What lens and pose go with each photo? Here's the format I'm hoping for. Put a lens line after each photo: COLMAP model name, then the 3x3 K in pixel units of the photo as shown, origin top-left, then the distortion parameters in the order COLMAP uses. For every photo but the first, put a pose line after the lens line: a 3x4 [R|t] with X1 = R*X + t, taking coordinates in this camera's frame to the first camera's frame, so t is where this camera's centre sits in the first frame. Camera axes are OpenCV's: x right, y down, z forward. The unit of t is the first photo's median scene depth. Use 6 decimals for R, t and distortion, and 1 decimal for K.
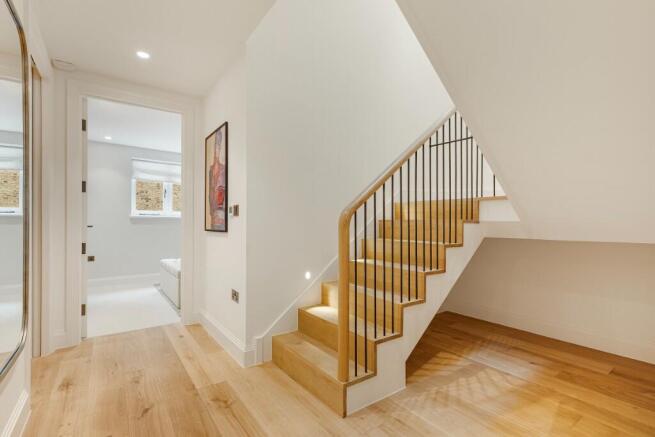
lens RADIAL K [[312.0, 0, 327.6], [0, 312.0, 221.3], [0, 0, 1]] dist [0.006012, 0.000012]
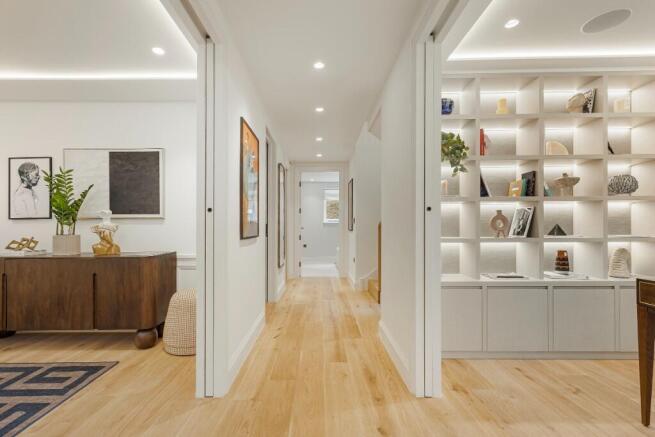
lens RADIAL K [[312.0, 0, 327.5], [0, 312.0, 221.7], [0, 0, 1]] dist [0.006012, 0.000012]
pose [[0.830778, -0.006574, -0.556566, 0.361553], [-0.000149, 0.999928, -0.012033, 0.000043], [0.556604, 0.010080, 0.830717, -0.430867]]
